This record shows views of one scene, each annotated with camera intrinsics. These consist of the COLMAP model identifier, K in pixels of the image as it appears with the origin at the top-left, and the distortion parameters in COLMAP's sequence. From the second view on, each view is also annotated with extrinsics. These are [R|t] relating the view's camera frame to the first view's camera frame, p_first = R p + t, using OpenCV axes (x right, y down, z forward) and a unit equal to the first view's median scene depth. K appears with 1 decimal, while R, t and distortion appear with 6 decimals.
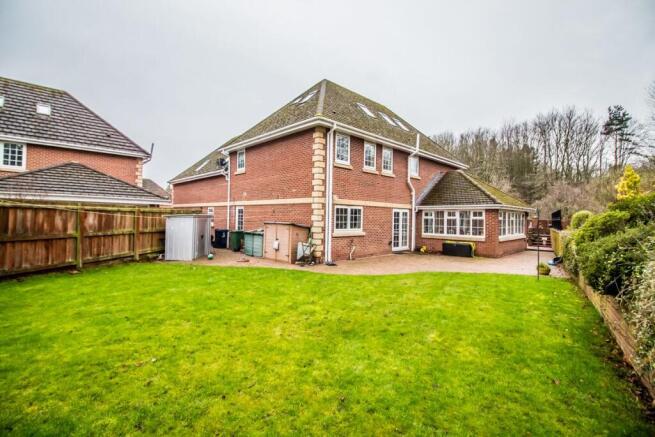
lens RADIAL K [[301.0, 0, 330.0], [0, 301.0, 210.3], [0, 0, 1]] dist [0.001073, -0.016055]
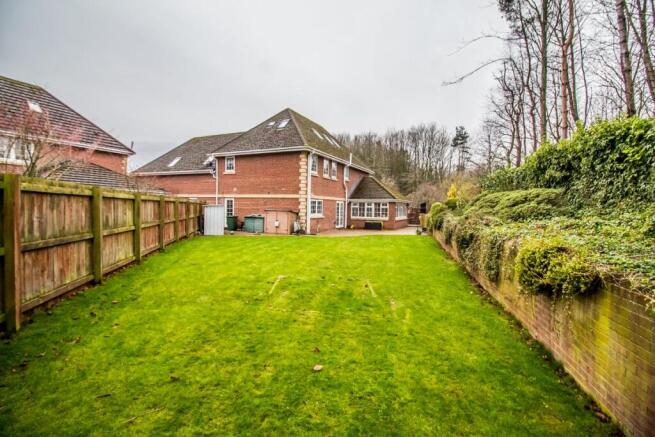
lens RADIAL K [[301.0, 0, 330.0], [0, 301.0, 210.3], [0, 0, 1]] dist [0.001073, -0.016055]
pose [[0.937871, -0.002712, 0.346972, -0.359276], [-0.011308, 0.999199, 0.038376, -0.016383], [-0.346799, -0.039916, 0.937090, -0.450196]]
